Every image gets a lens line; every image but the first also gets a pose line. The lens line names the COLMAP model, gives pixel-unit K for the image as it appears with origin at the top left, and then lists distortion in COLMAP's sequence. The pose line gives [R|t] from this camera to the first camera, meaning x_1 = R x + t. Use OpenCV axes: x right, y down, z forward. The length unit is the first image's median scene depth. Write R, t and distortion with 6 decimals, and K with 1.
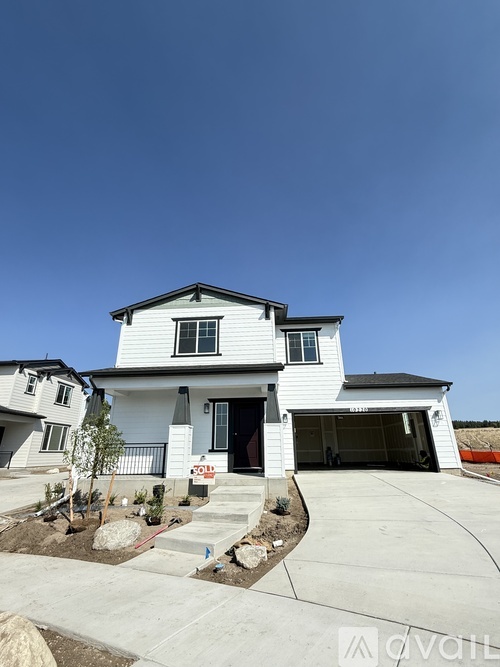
lens RADIAL K [[315.1, 0, 250.0], [0, 315.1, 333.5], [0, 0, 1]] dist [-0.000117, 0.000157]
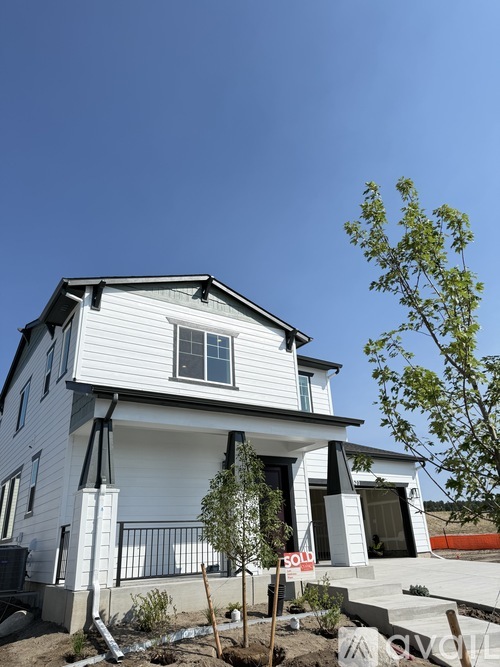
lens RADIAL K [[469.9, 0, 250.0], [0, 469.9, 333.5], [0, 0, 1]] dist [0.040464, -0.002307]
pose [[0.790828, 0.229531, 0.567368, -0.655880], [-0.188250, 0.973297, -0.131358, 0.076327], [-0.582368, -0.002926, 0.812920, 0.153810]]
